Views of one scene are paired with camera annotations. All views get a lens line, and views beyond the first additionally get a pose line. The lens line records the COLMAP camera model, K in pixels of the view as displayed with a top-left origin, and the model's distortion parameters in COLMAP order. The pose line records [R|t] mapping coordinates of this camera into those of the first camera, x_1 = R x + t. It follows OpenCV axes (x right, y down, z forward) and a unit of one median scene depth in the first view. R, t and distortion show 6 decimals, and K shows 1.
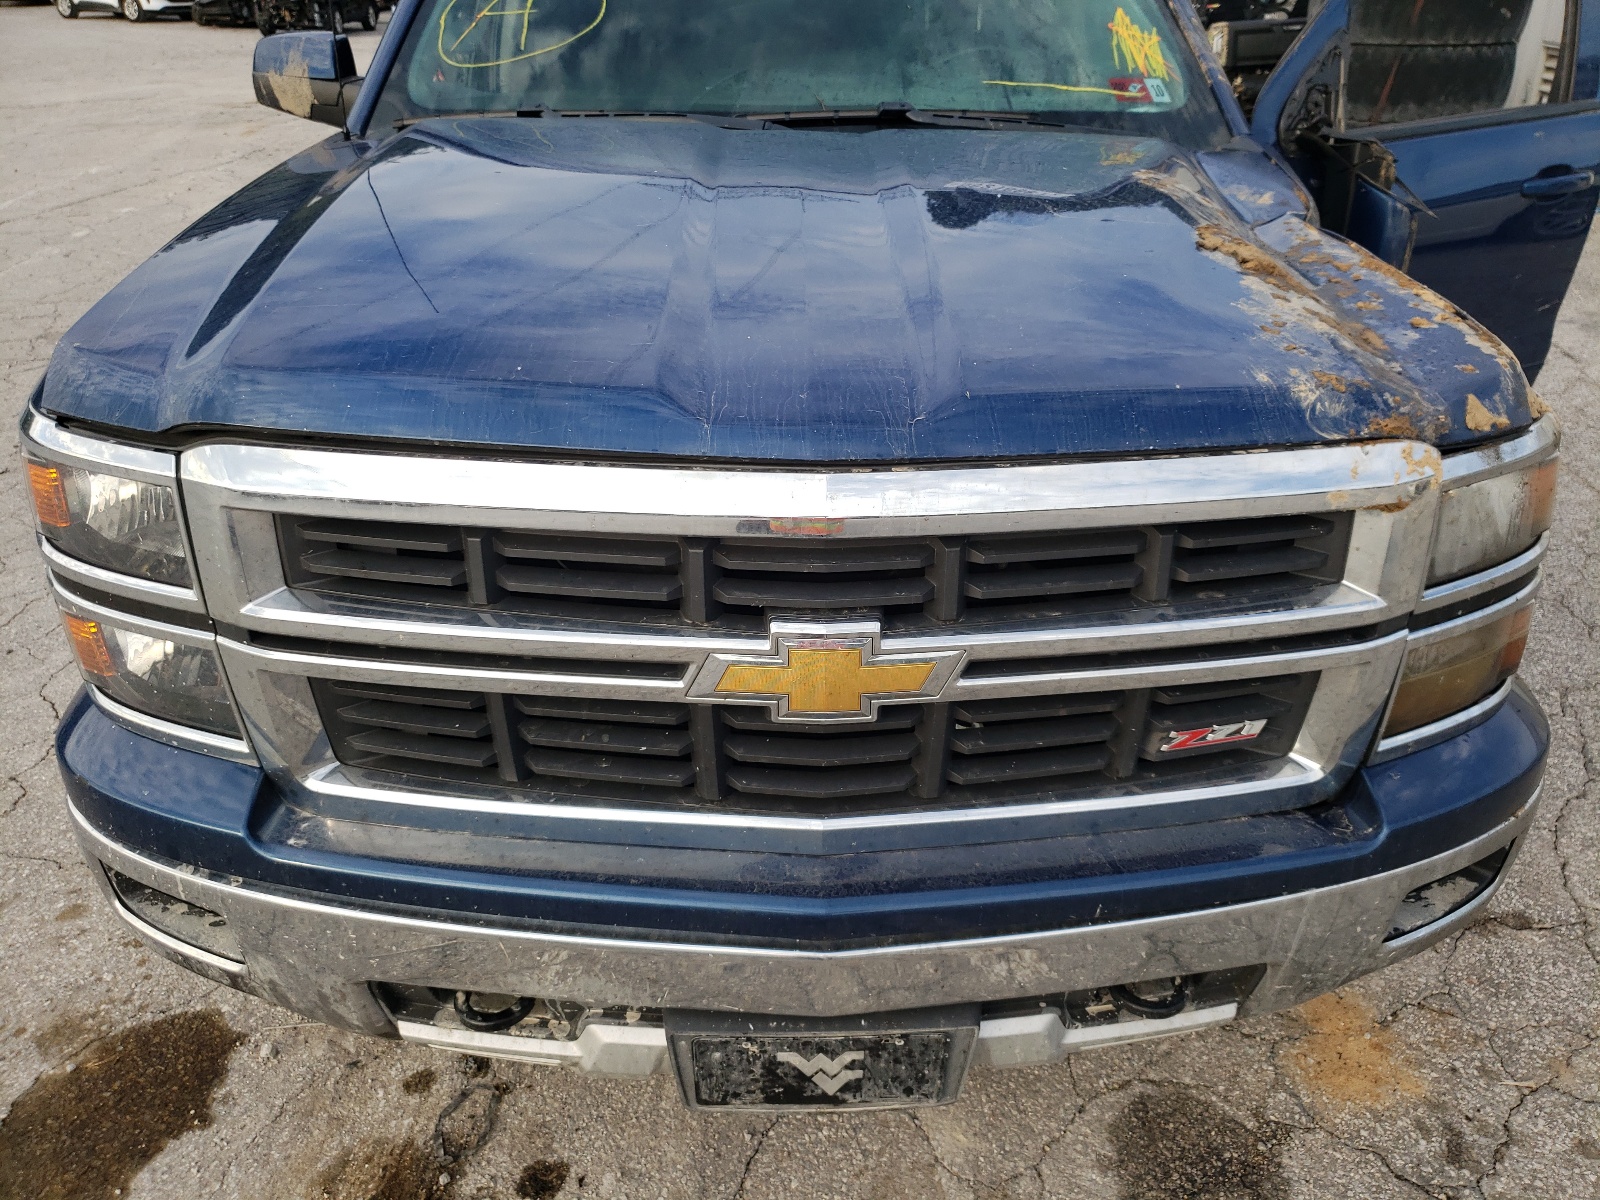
lens RADIAL K [[1240.3, 0, 798.6], [0, 1240.3, 616.6], [0, 0, 1]] dist [0.011834, 0.007598]
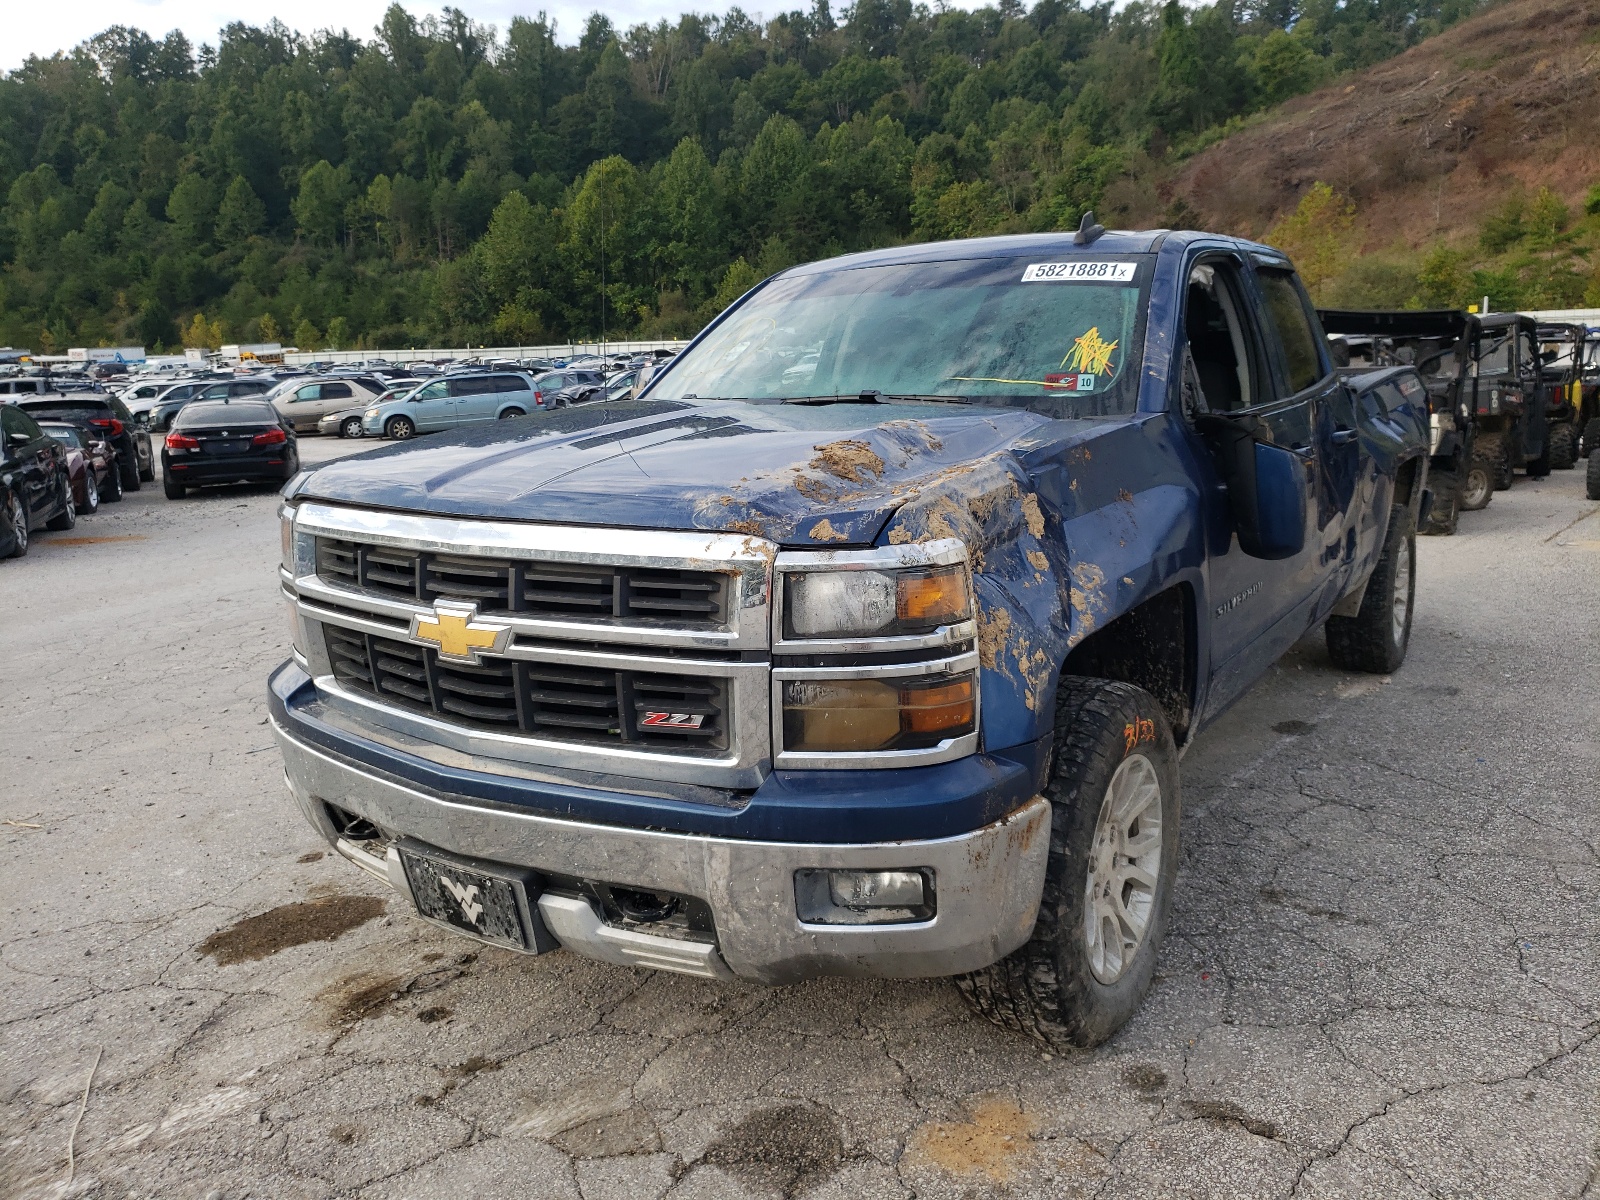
lens RADIAL K [[1240.3, 0, 809.4], [0, 1240.3, 598.8], [0, 0, 1]] dist [0.011834, 0.007598]
pose [[0.820023, 0.083175, -0.566255, 1.364417], [-0.243824, 0.945879, -0.214157, 0.243894], [0.517796, 0.313680, 0.795922, -0.205218]]
